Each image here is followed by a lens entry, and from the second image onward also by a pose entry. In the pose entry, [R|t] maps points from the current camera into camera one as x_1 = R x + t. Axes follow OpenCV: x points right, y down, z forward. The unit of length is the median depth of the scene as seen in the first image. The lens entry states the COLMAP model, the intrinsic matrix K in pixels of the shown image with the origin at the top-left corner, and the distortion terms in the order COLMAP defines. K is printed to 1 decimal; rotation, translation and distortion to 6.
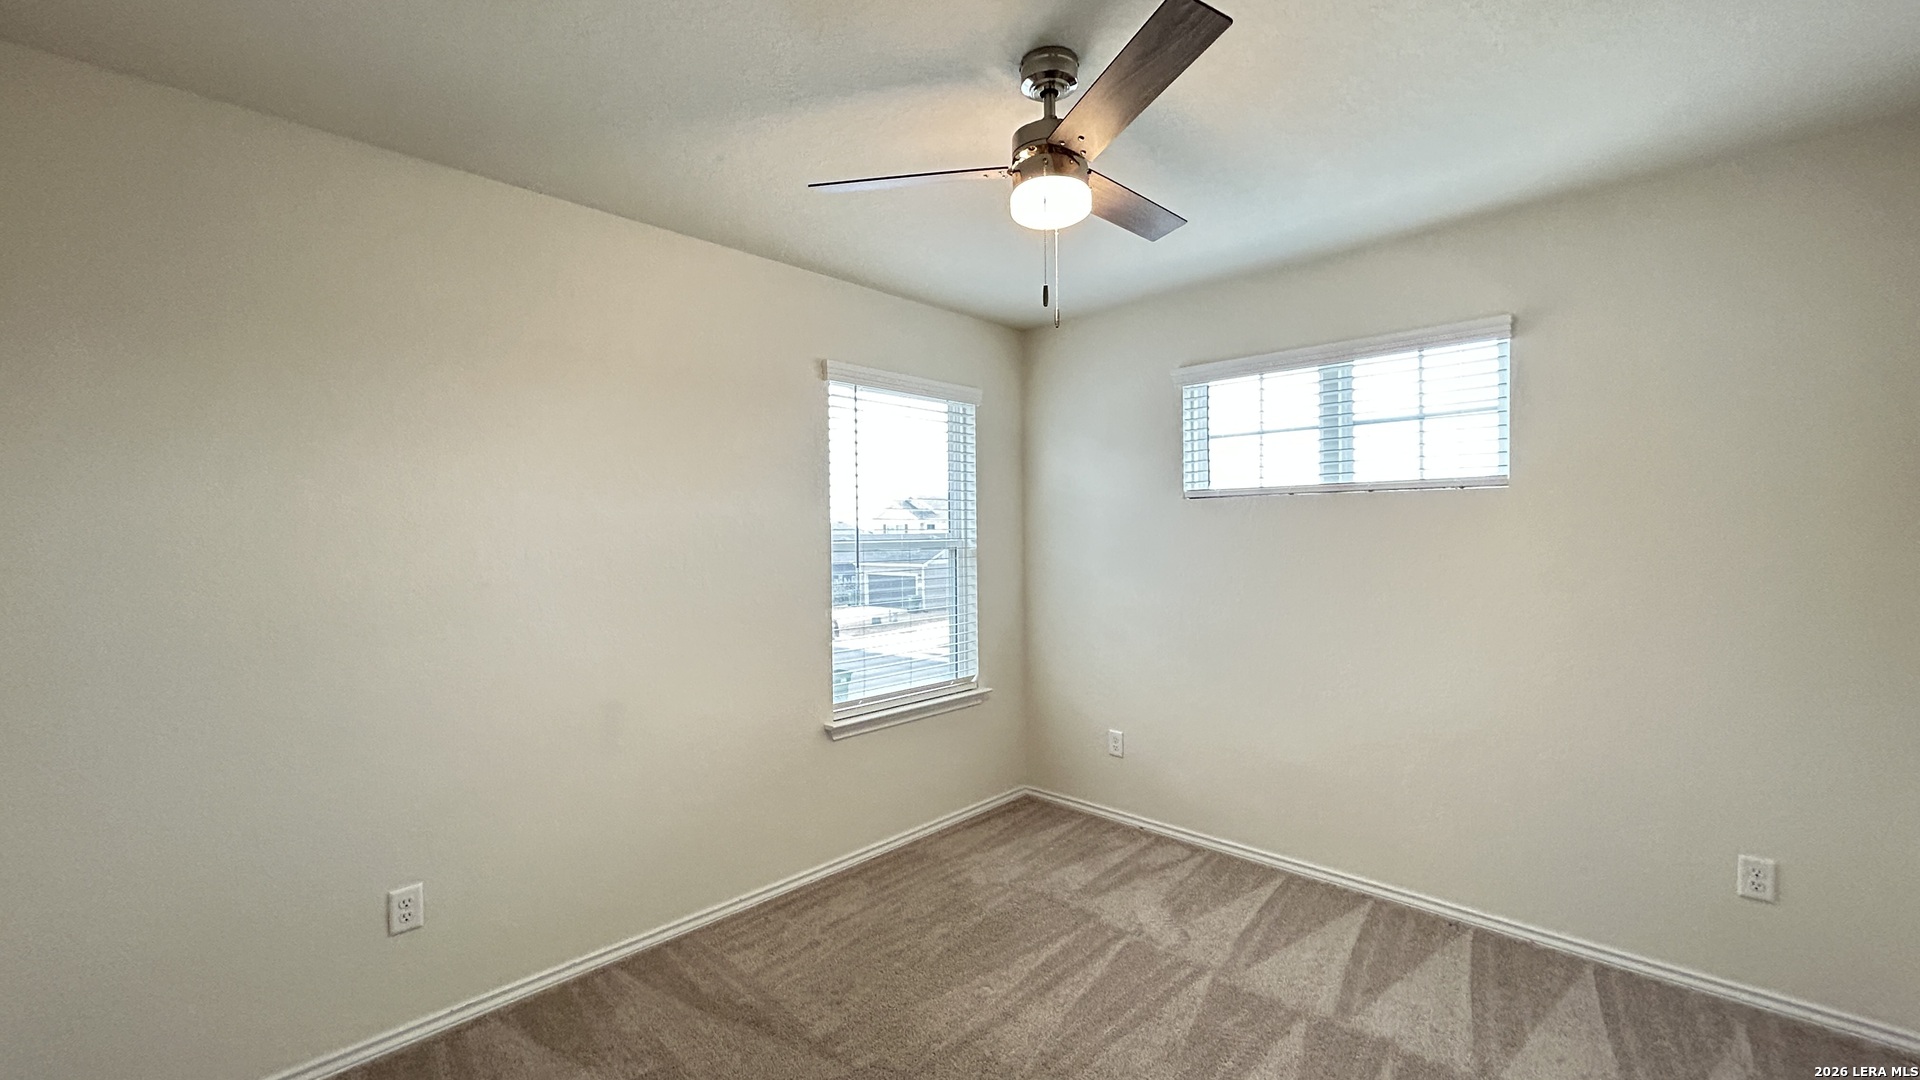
lens RADIAL K [[771.6, 0, 957.9], [0, 771.6, 537.8], [0, 0, 1]] dist [0.000773, 0.000085]
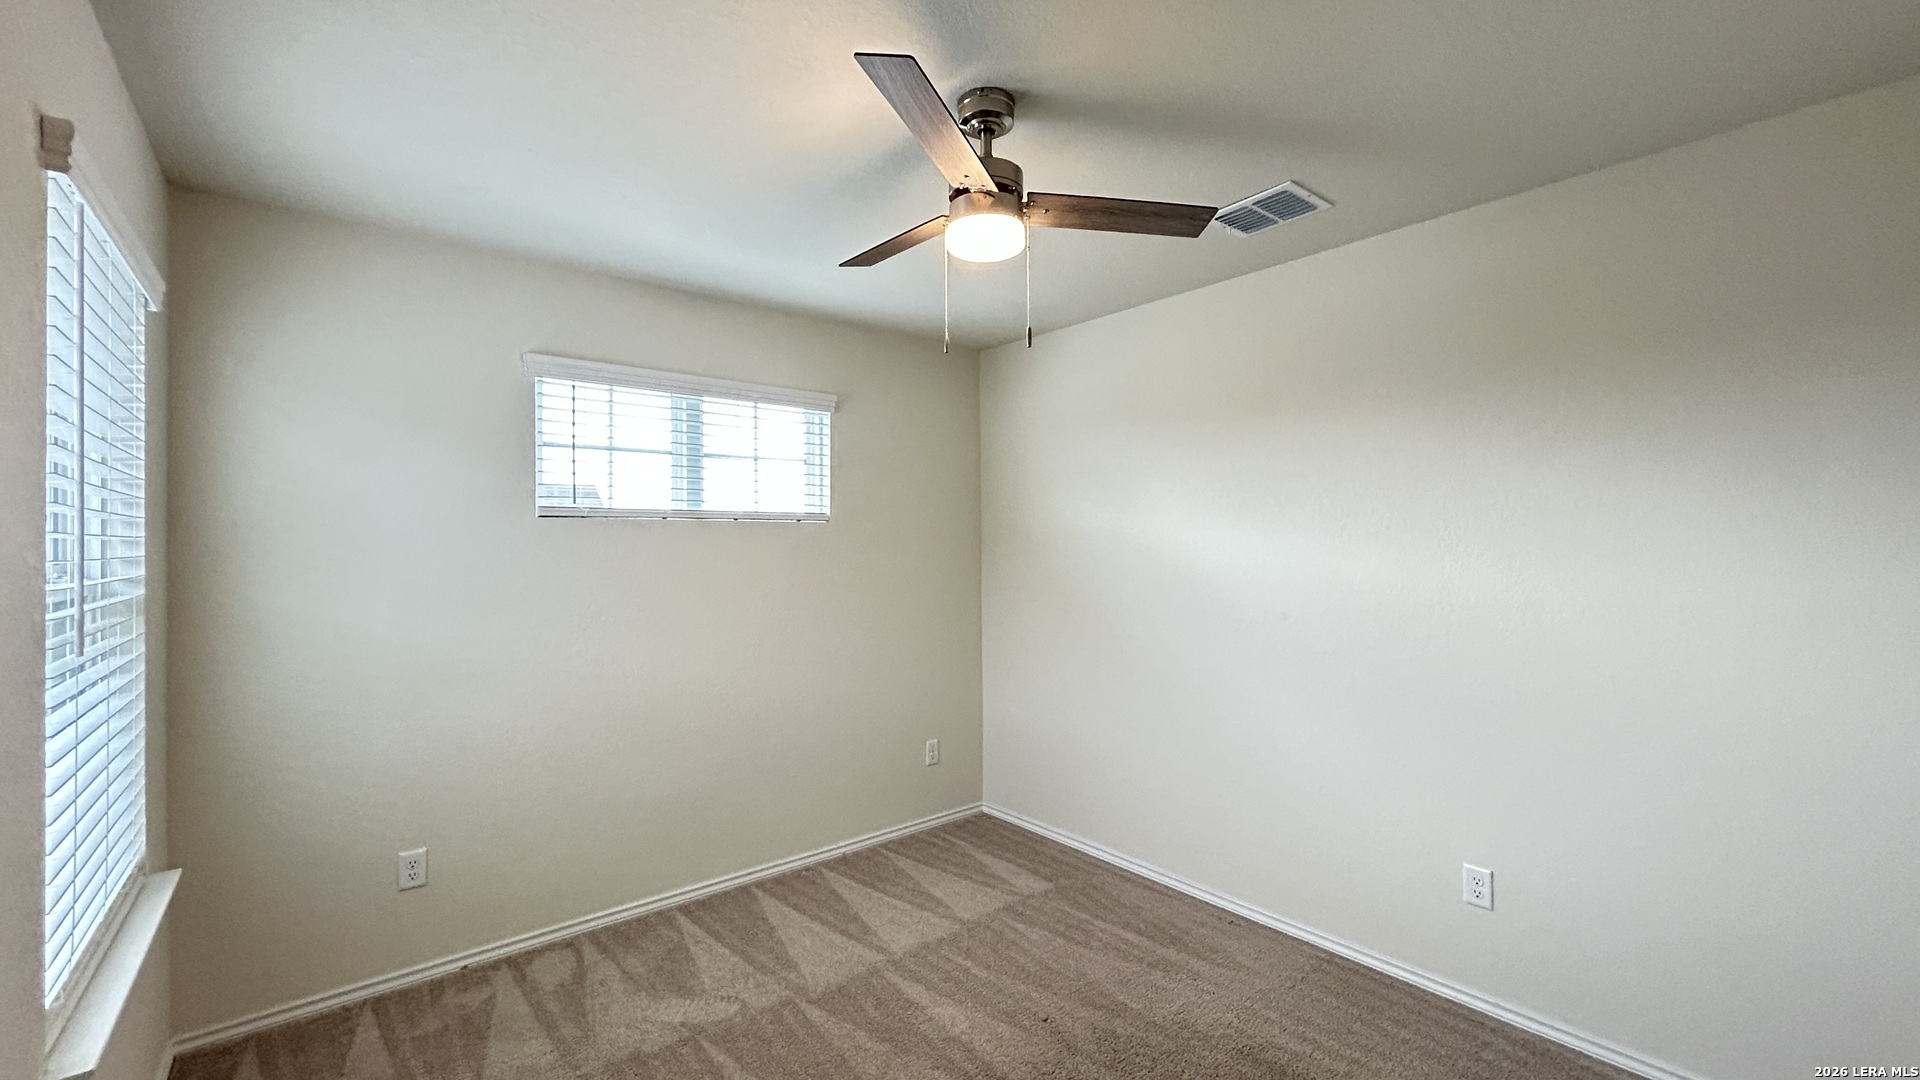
lens RADIAL K [[771.6, 0, 957.9], [0, 771.6, 537.8], [0, 0, 1]] dist [0.000773, 0.000085]
pose [[0.116944, 0.019535, 0.992946, -0.508691], [0.015286, 0.999653, -0.021467, -0.004901], [-0.993021, 0.017688, 0.116604, 0.527687]]
